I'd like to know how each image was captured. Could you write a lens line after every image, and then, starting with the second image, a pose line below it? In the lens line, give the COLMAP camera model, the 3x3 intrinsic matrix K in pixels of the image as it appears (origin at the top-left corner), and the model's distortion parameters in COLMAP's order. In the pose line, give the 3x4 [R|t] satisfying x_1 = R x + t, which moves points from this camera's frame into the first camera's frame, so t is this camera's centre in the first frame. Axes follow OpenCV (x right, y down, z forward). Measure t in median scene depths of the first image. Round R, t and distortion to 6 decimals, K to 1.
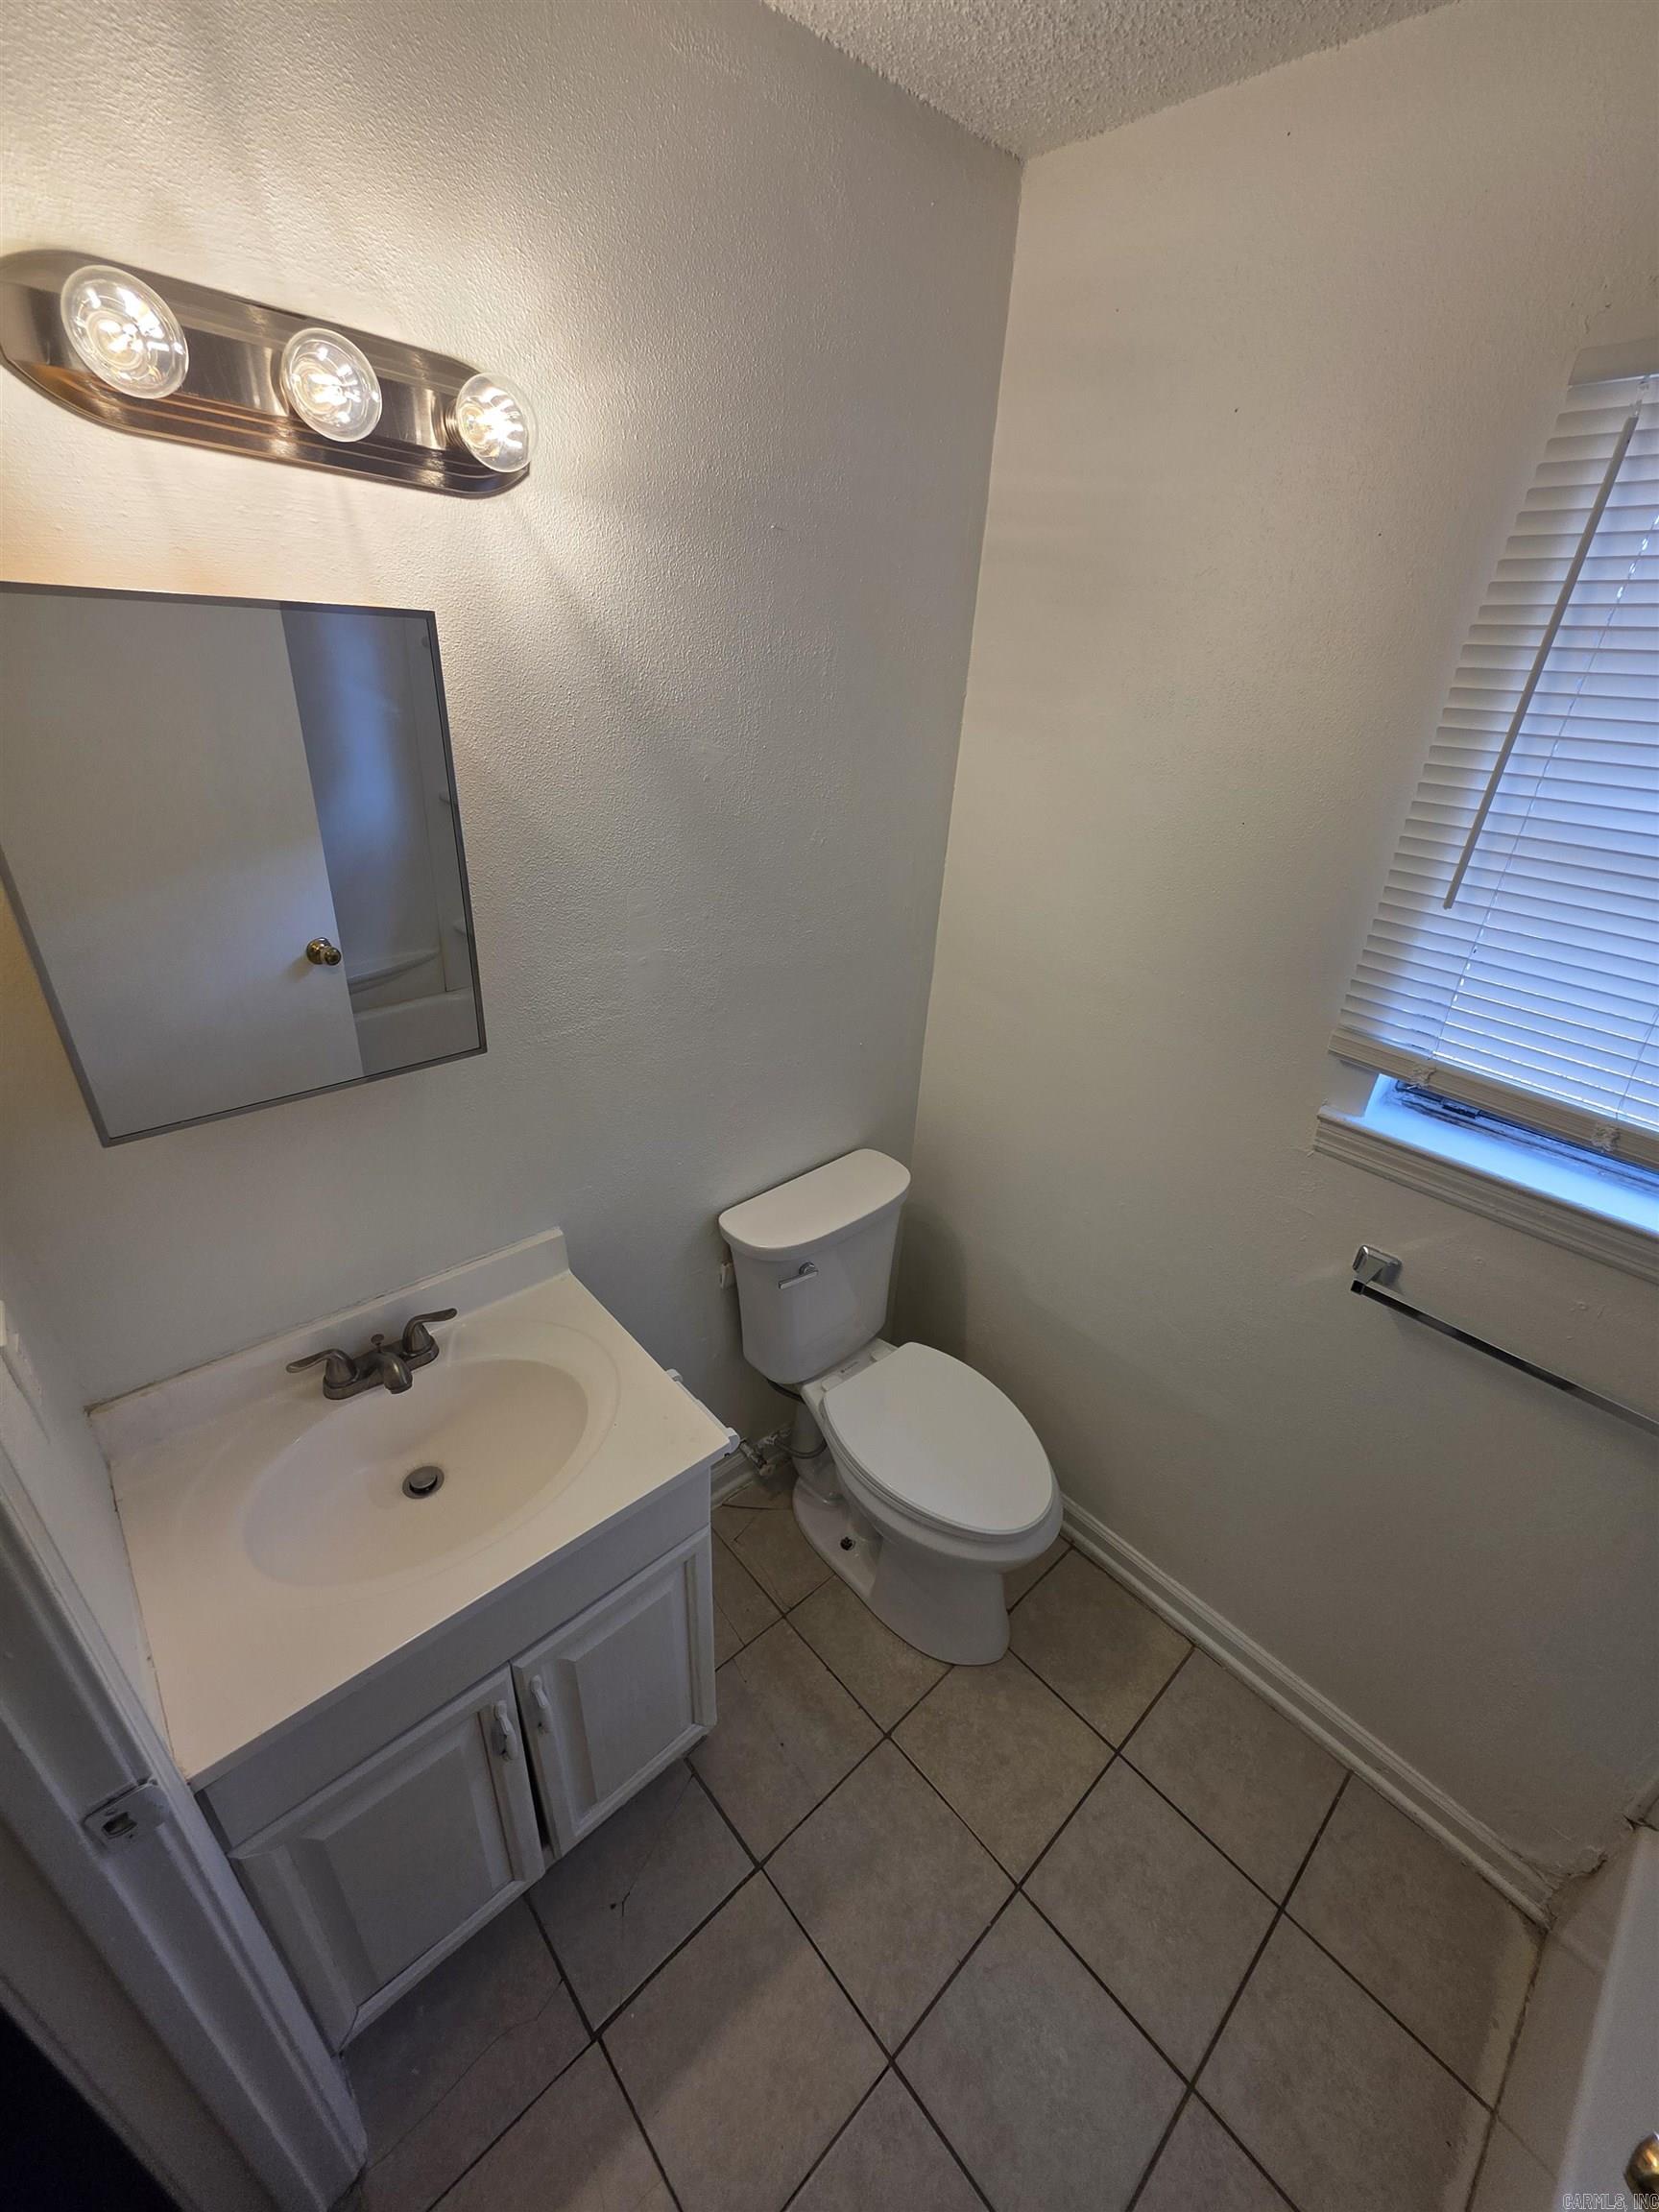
lens RADIAL K [[881.4, 0, 832.7], [0, 881.4, 1106.7], [0, 0, 1]] dist [0.001894, -0.001200]
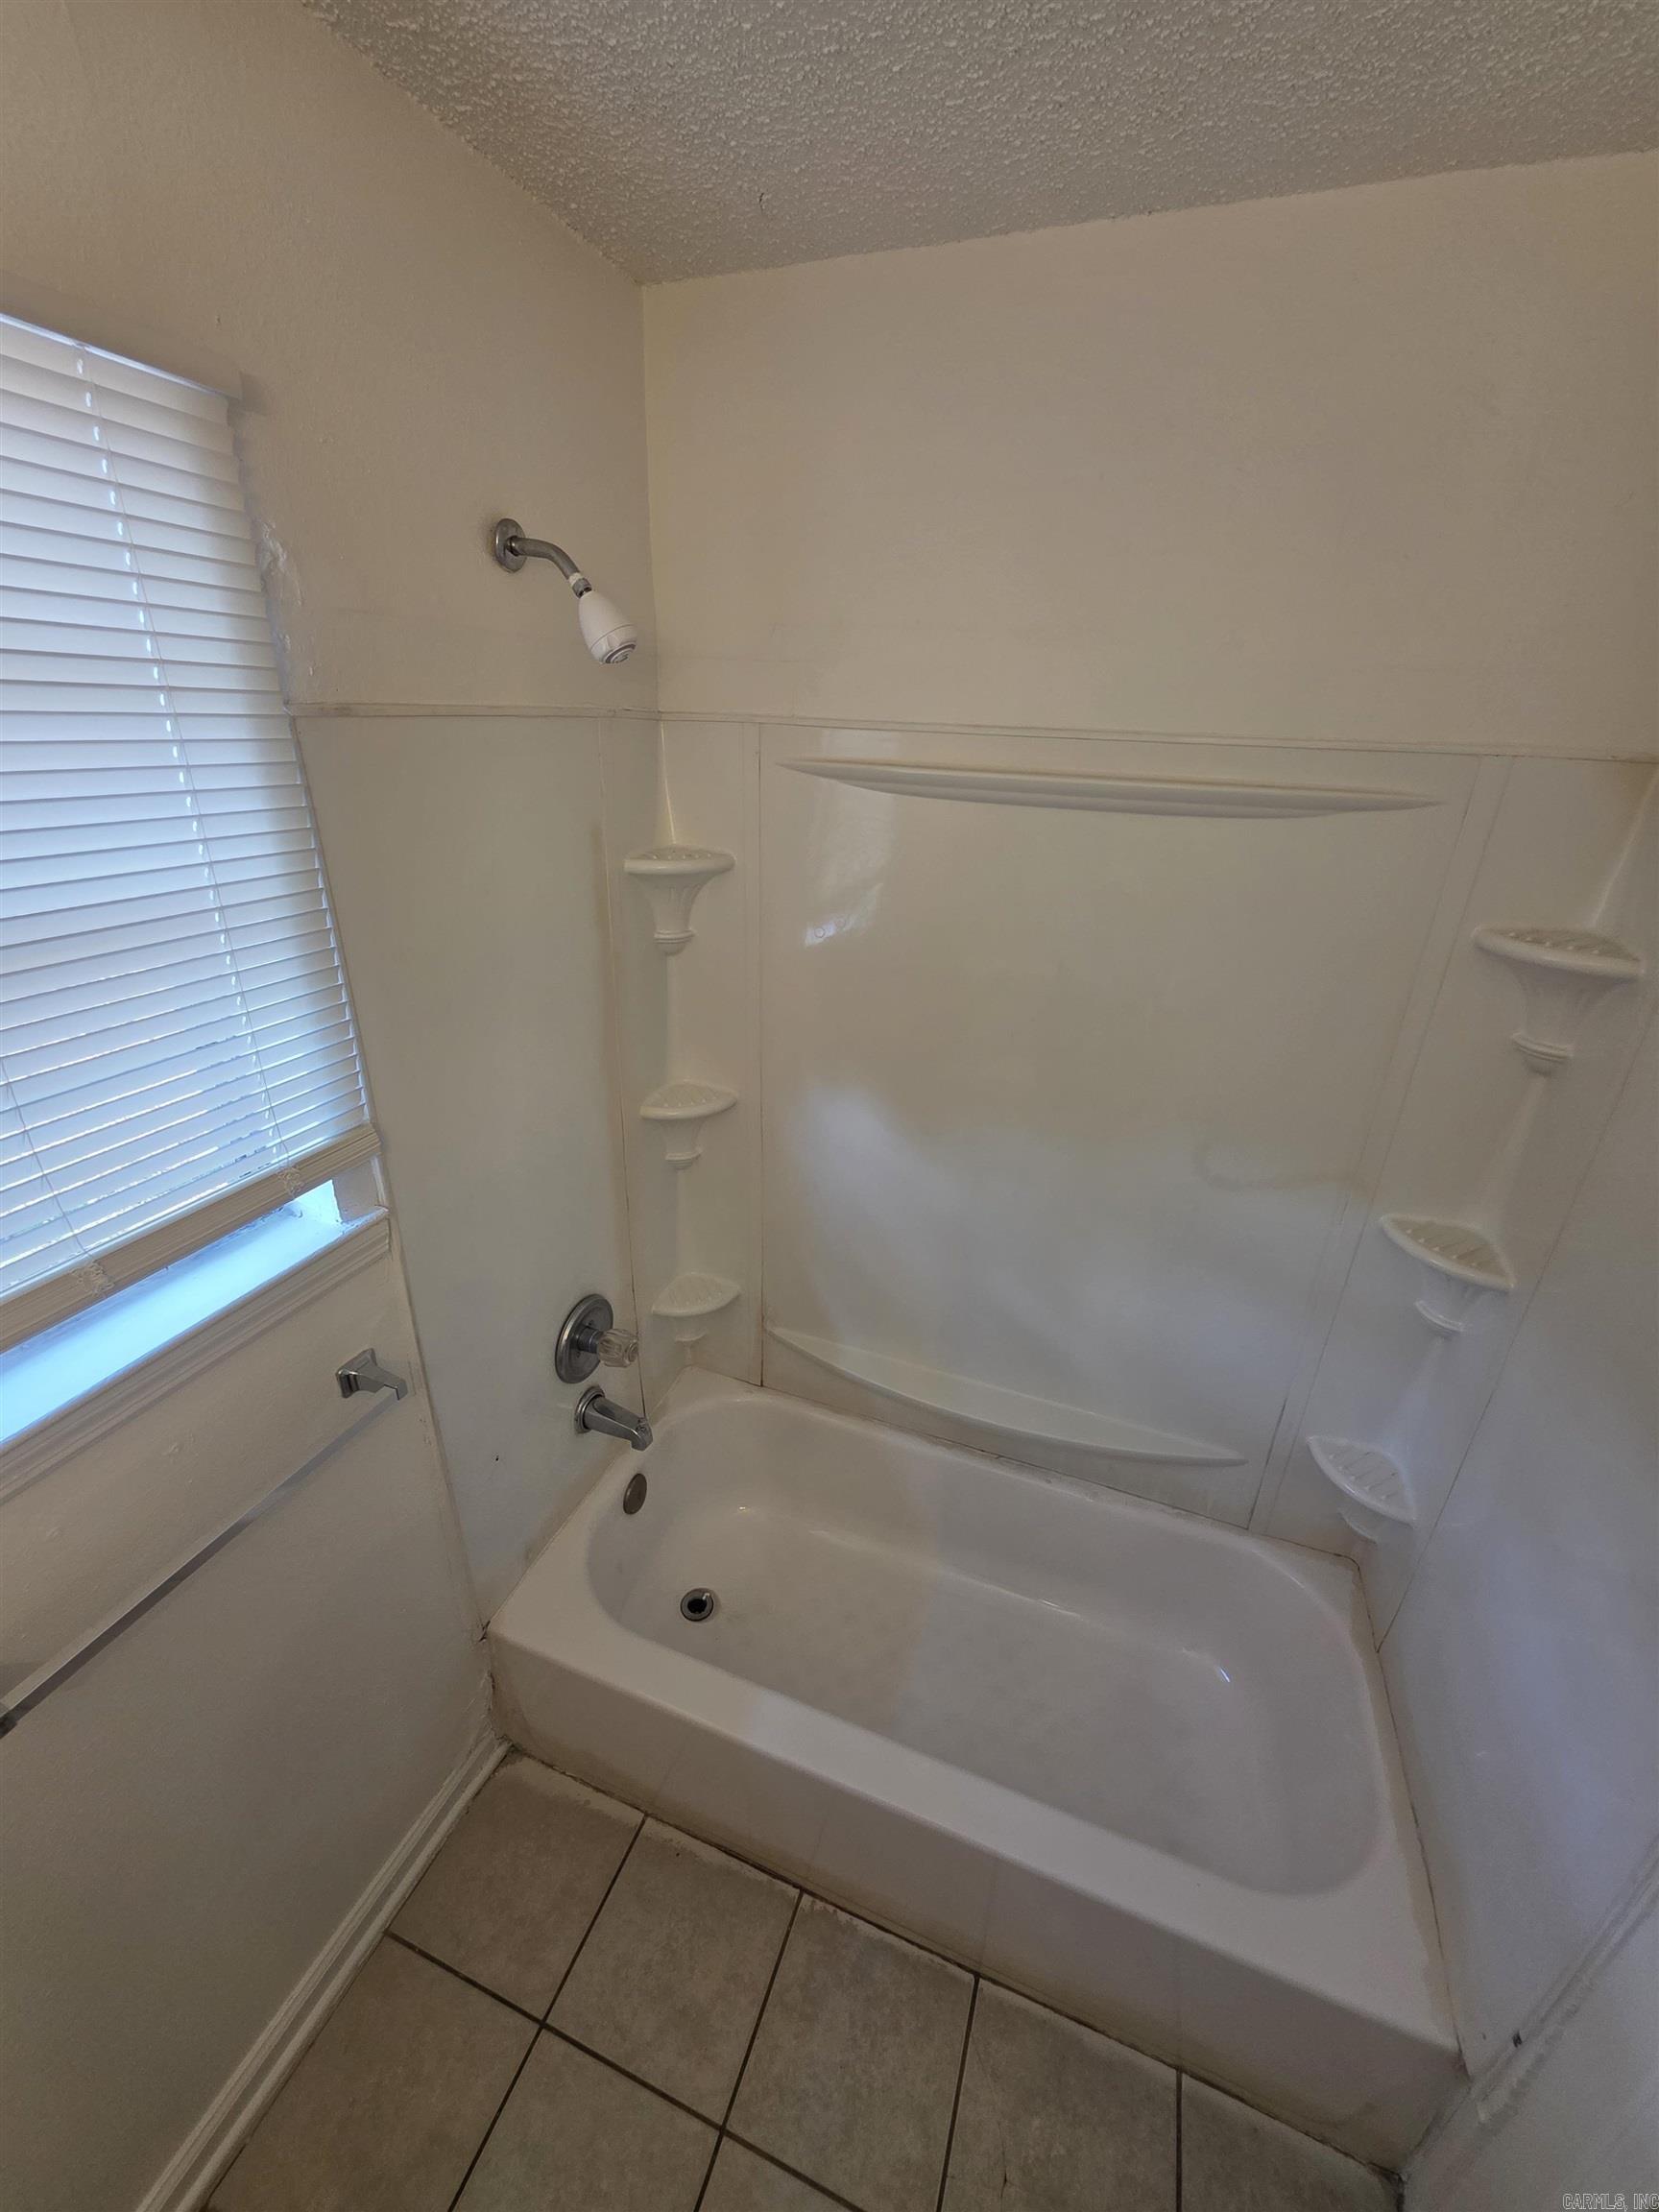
lens RADIAL K [[881.4, 0, 824.0], [0, 881.4, 1091.7], [0, 0, 1]] dist [0.001894, -0.001200]
pose [[-0.442794, -0.388835, 0.807924, 0.016602], [0.390739, 0.727328, 0.564196, -0.191213], [-0.807005, 0.565510, -0.170123, 0.365411]]
